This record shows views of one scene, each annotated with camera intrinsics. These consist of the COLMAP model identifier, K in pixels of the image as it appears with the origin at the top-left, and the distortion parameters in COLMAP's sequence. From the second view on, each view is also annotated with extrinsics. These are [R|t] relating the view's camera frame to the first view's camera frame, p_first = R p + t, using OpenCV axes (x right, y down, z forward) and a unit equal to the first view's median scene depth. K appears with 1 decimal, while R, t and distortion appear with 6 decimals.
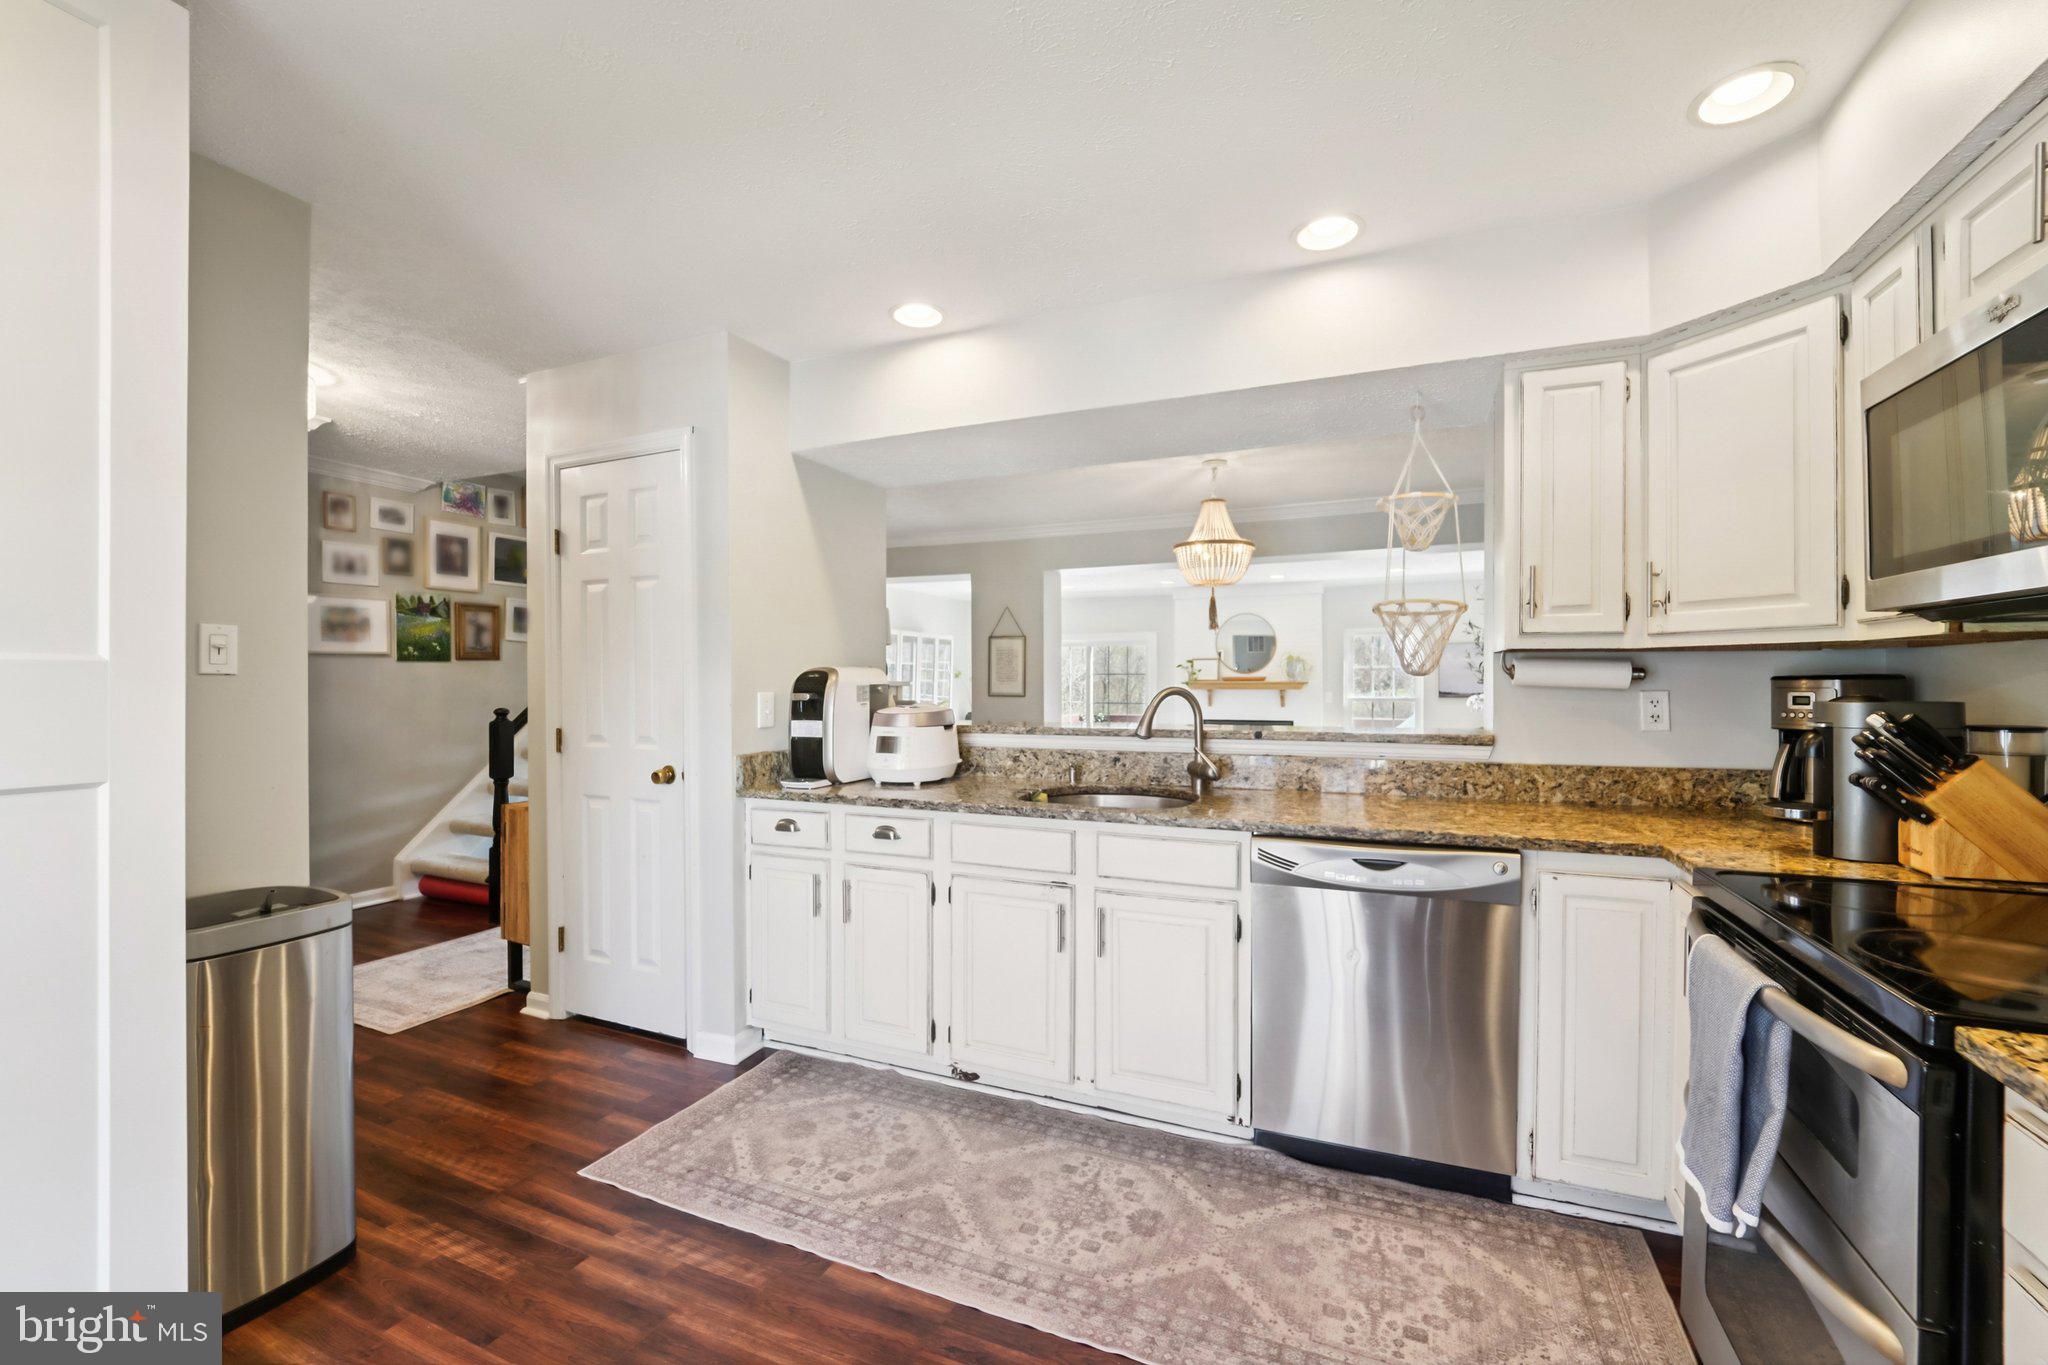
lens RADIAL K [[835.5, 0, 1029.7], [0, 835.5, 689.9], [0, 0, 1]] dist [-0.027167, 0.003300]
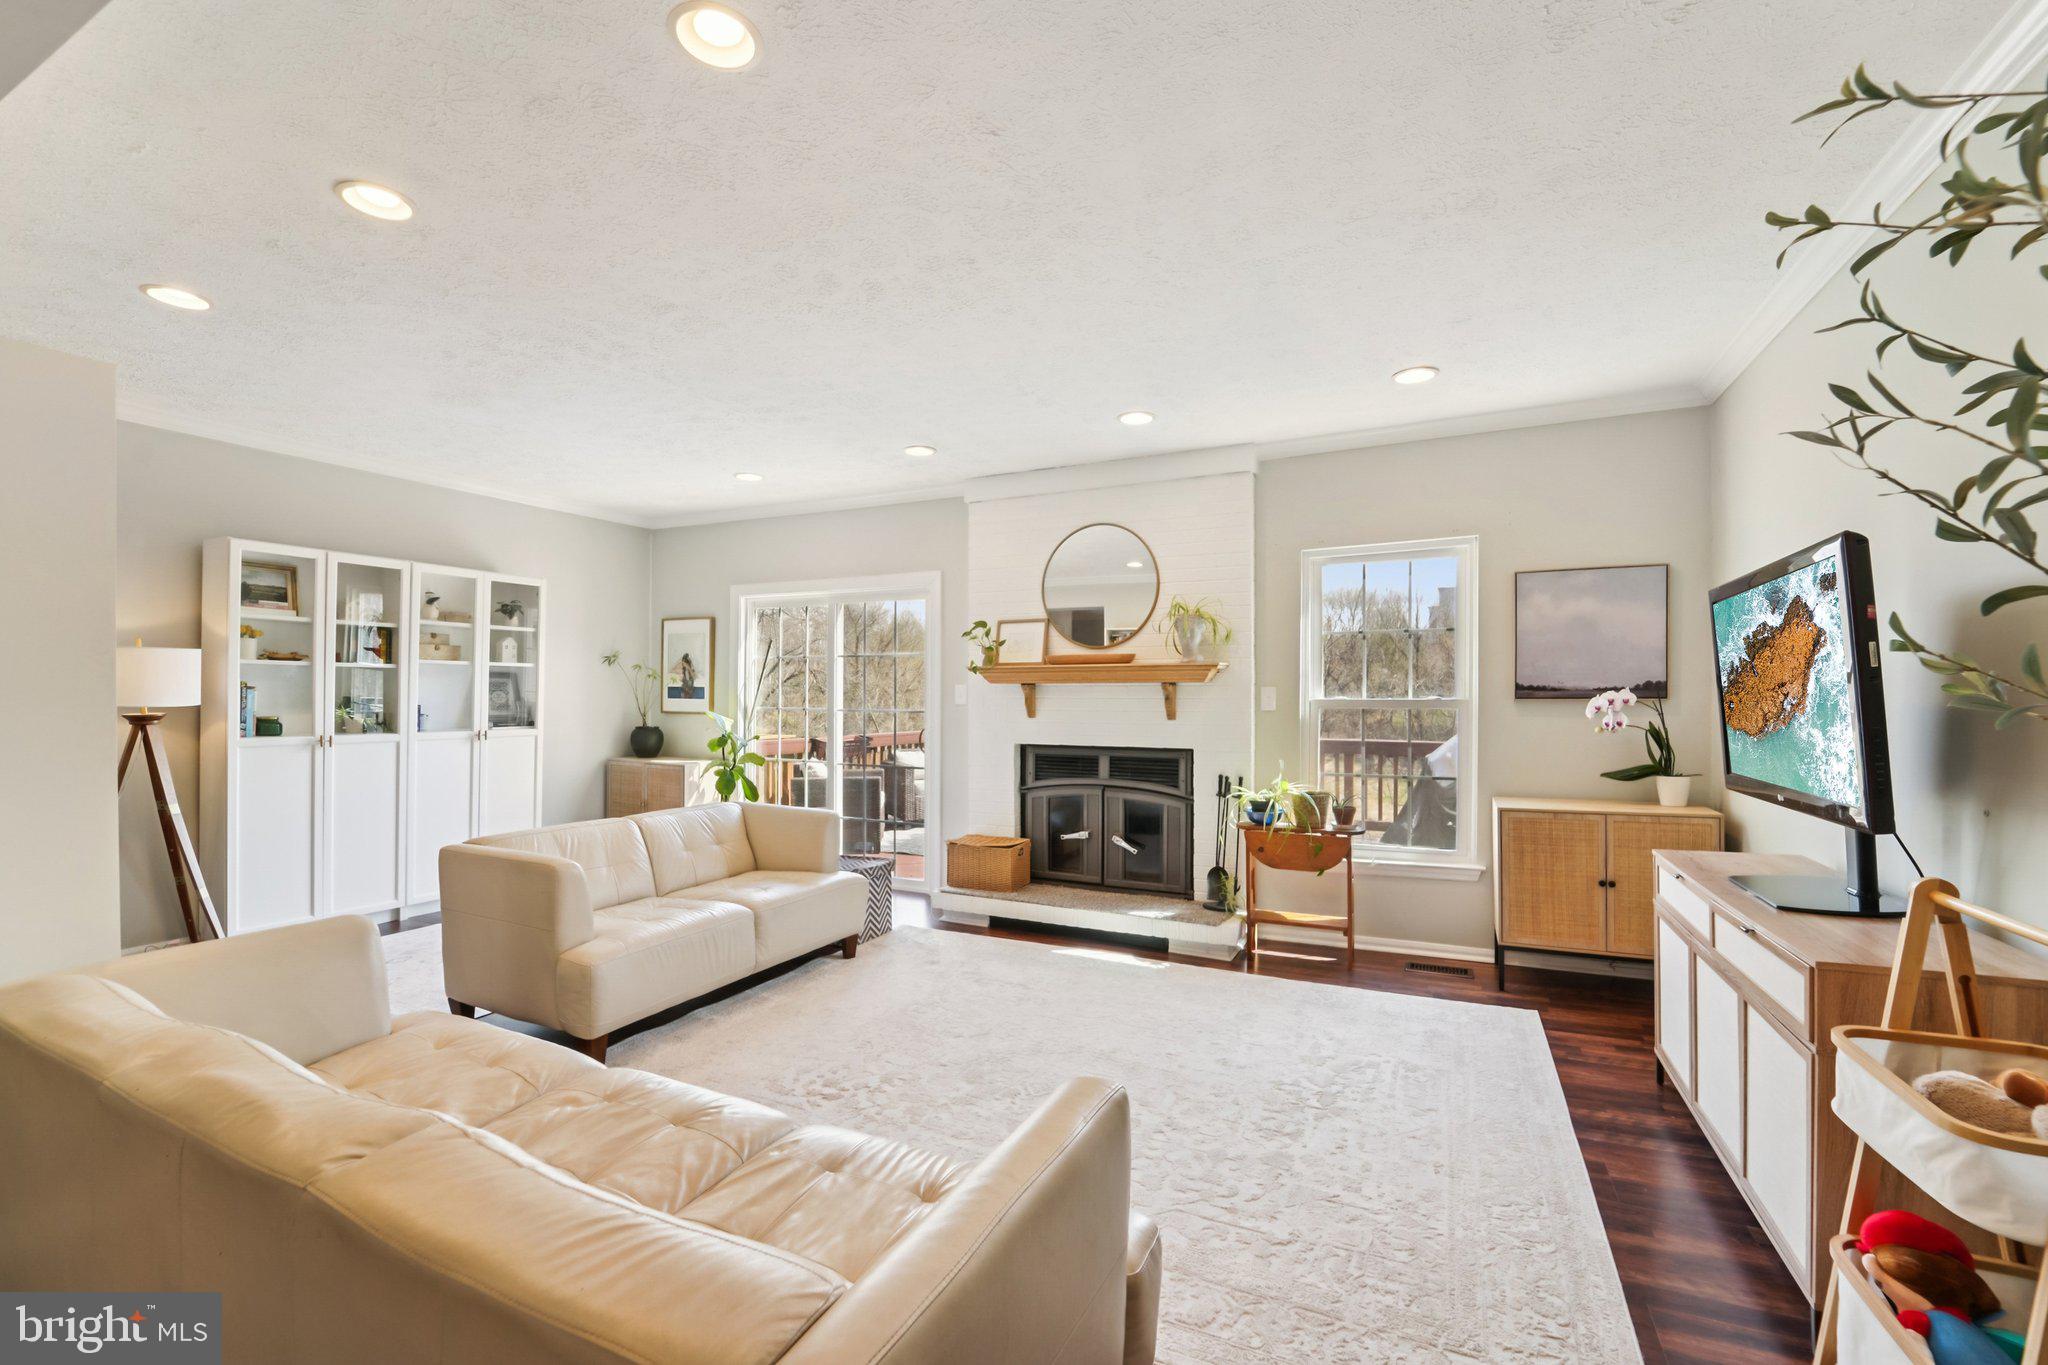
lens RADIAL K [[835.5, 0, 1016.8], [0, 835.5, 709.4], [0, 0, 1]] dist [-0.027167, 0.003300]
pose [[0.998730, 0.002604, -0.050320, 0.957847], [-0.002155, 0.999957, 0.008985, 0.044558], [0.050341, -0.008865, 0.998693, 2.088291]]
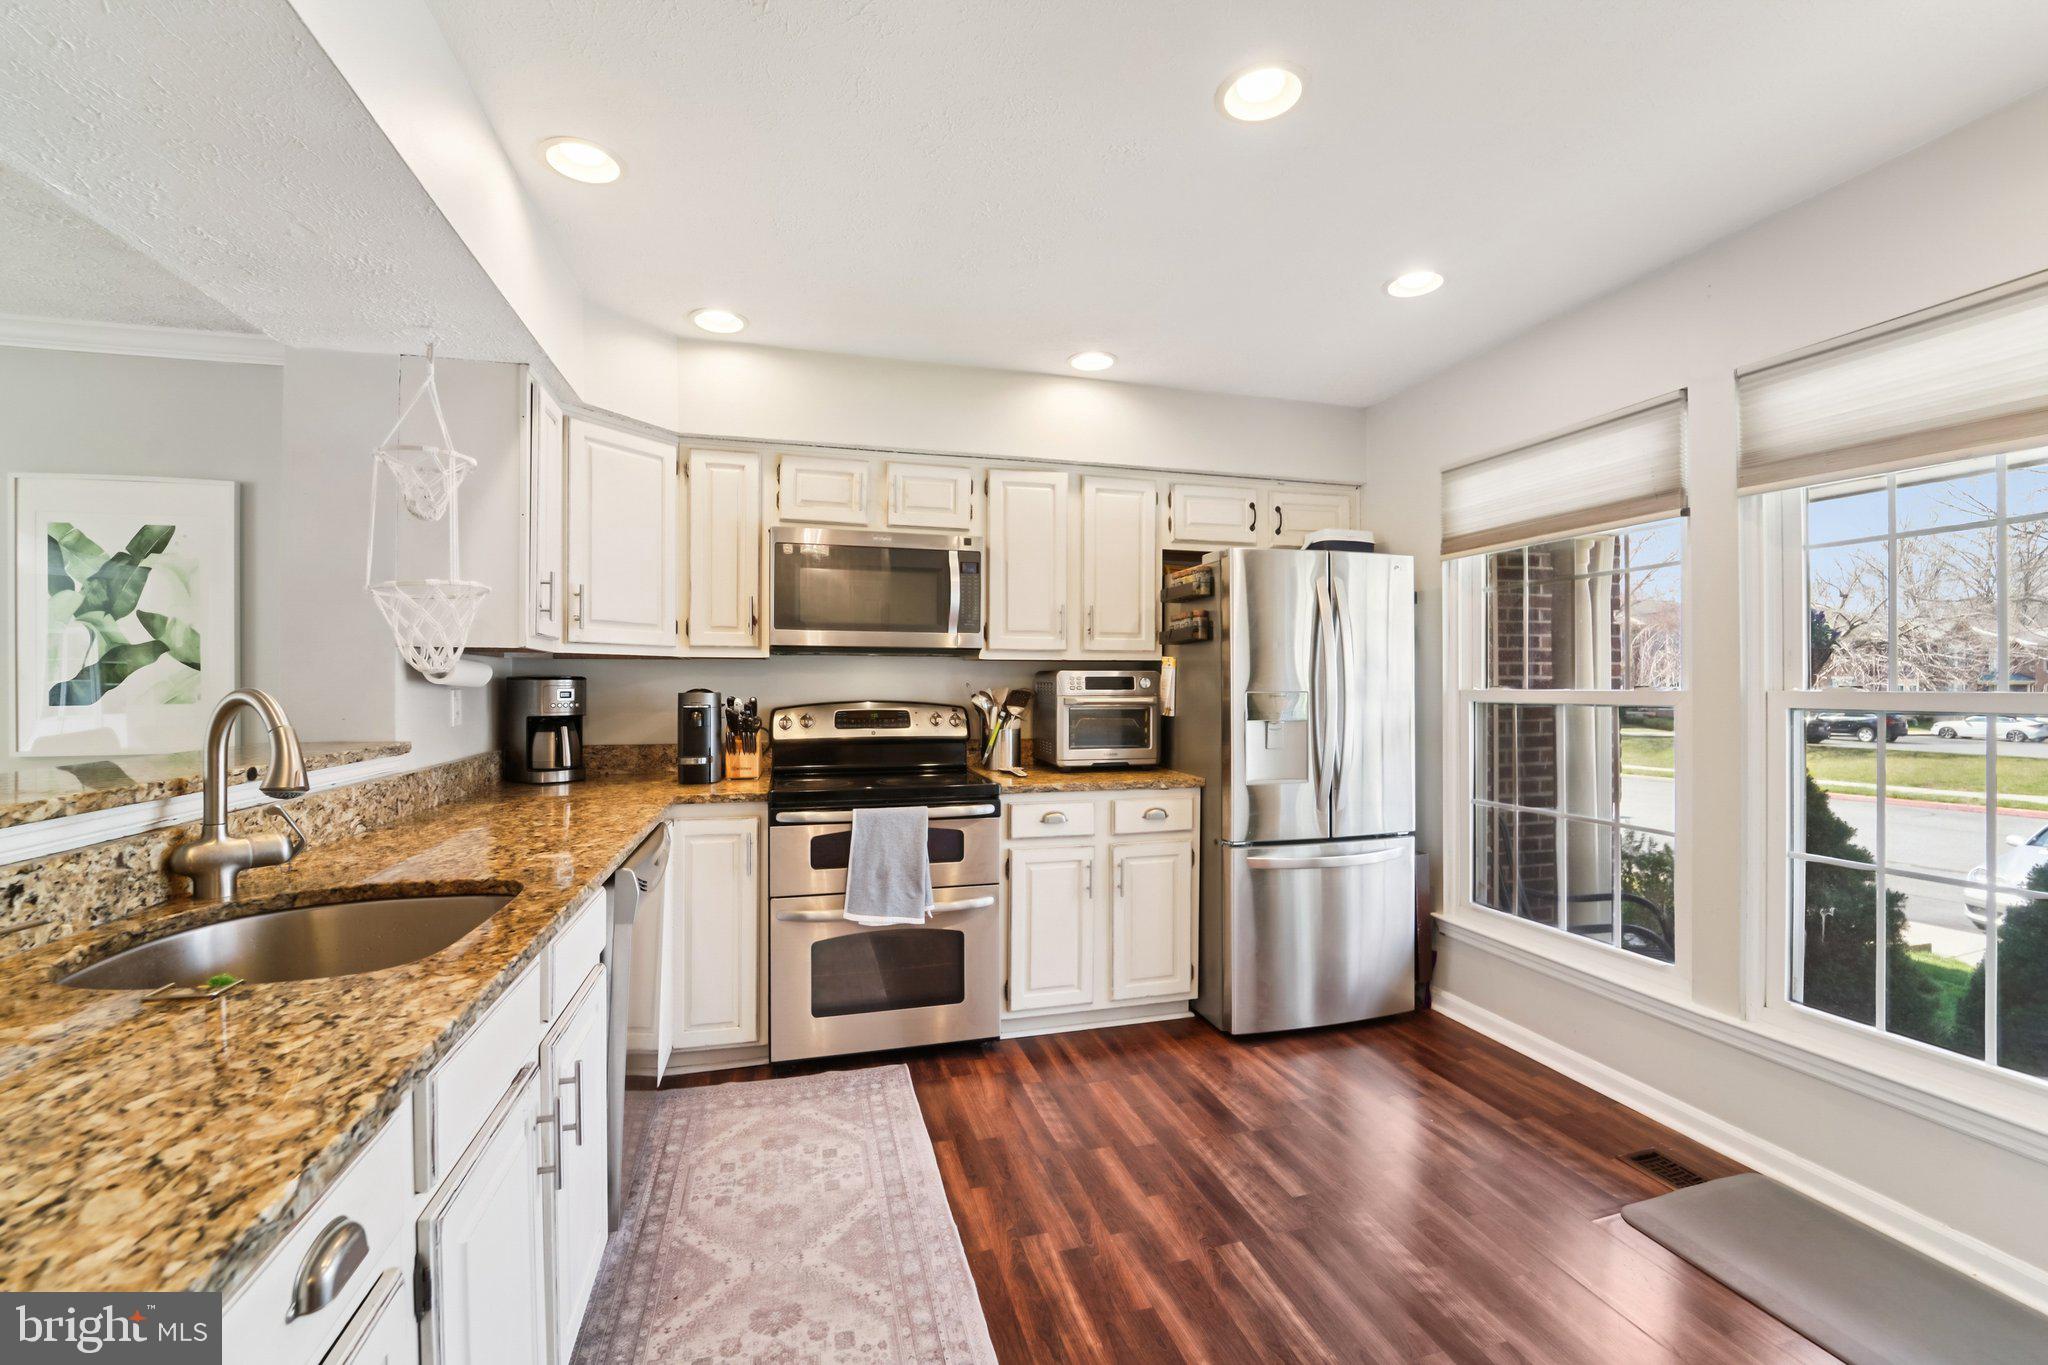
lens RADIAL K [[835.5, 0, 1030.9], [0, 835.5, 681.7], [0, 0, 1]] dist [-0.027167, 0.003300]
pose [[-0.629403, 0.001055, 0.777078, -0.528814], [0.007167, 0.999964, 0.004448, -0.007512], [-0.777046, 0.008369, -0.629389, 1.029838]]
